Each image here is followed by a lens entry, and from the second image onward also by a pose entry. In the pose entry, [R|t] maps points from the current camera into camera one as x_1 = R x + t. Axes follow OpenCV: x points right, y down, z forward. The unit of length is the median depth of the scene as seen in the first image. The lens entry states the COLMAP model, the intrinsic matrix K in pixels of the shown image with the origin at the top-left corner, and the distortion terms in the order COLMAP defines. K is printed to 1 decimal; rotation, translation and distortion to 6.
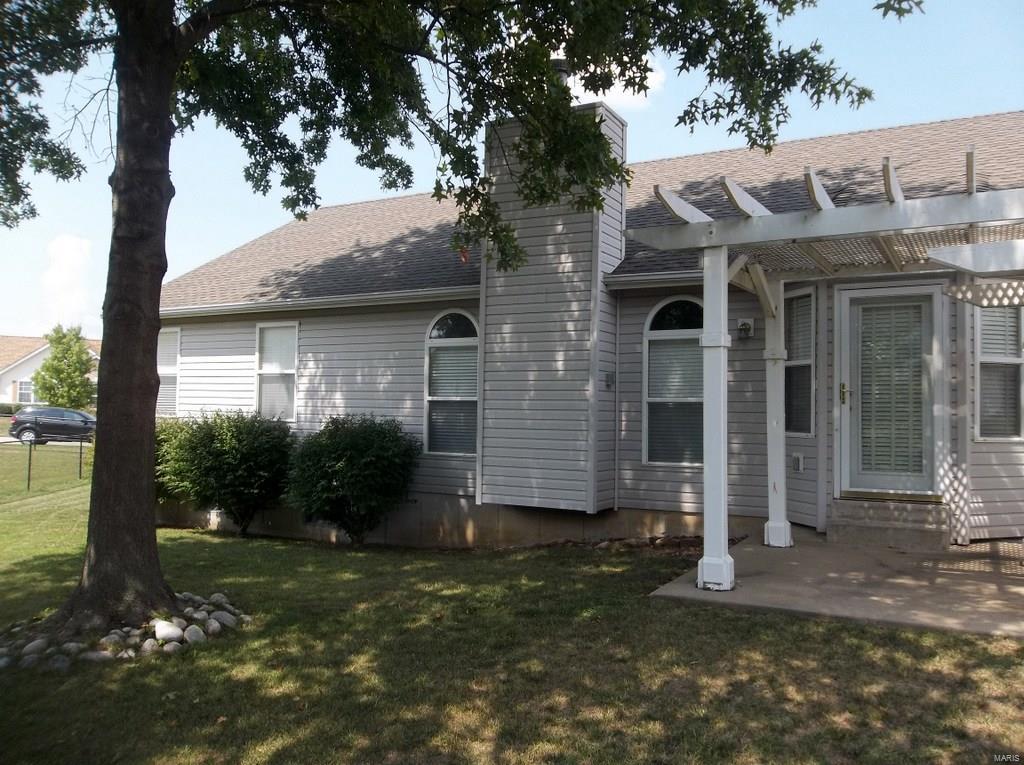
lens RADIAL K [[807.9, 0, 512.0], [0, 807.9, 382.5], [0, 0, 1]] dist [-0.053070, 0.012149]
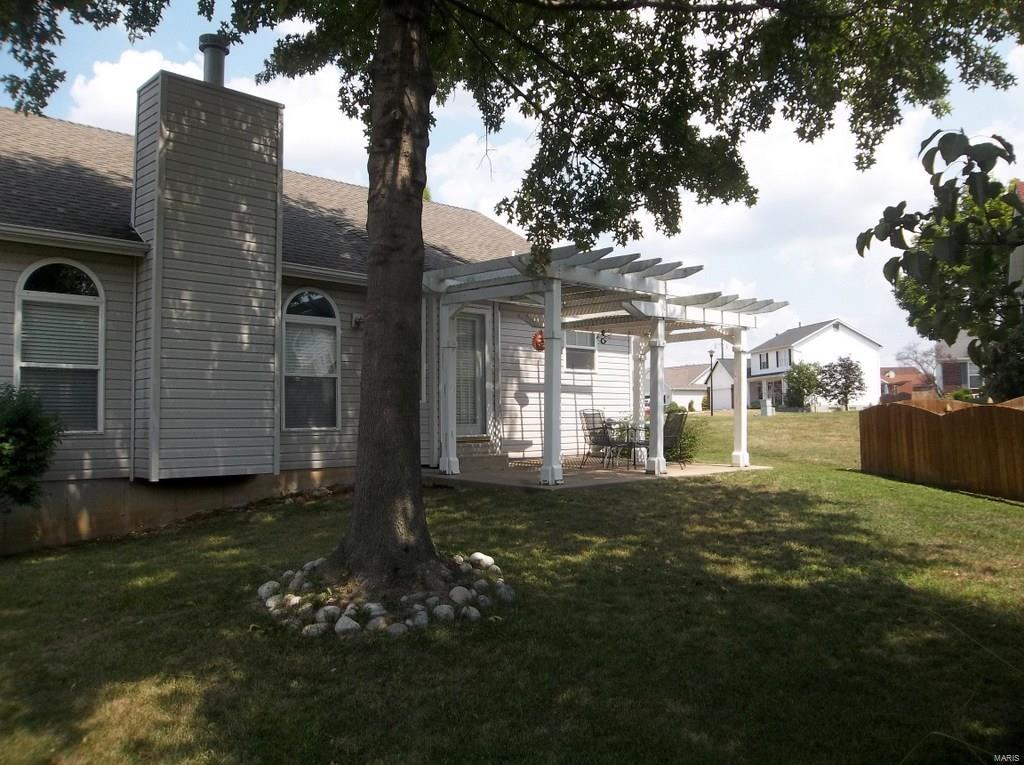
lens RADIAL K [[807.9, 0, 512.0], [0, 807.9, 382.5], [0, 0, 1]] dist [-0.053070, 0.012149]
pose [[0.295203, 0.028594, 0.955007, -0.987868], [-0.021711, 0.999495, -0.023215, 0.062900], [-0.955188, -0.013881, 0.295675, 0.426408]]
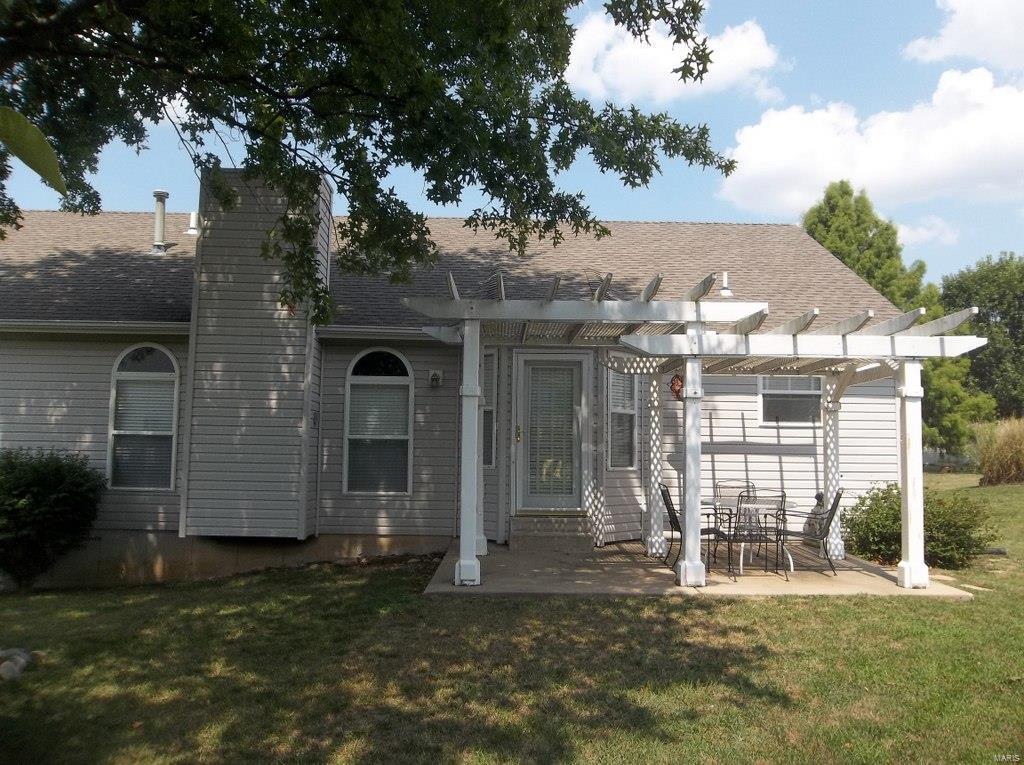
lens RADIAL K [[807.9, 0, 512.0], [0, 807.9, 382.5], [0, 0, 1]] dist [-0.053070, 0.012149]
pose [[0.860670, 0.046053, 0.507076, -0.252641], [-0.021658, 0.998311, -0.053907, 0.001729], [-0.508702, 0.035414, 0.860214, -0.108406]]
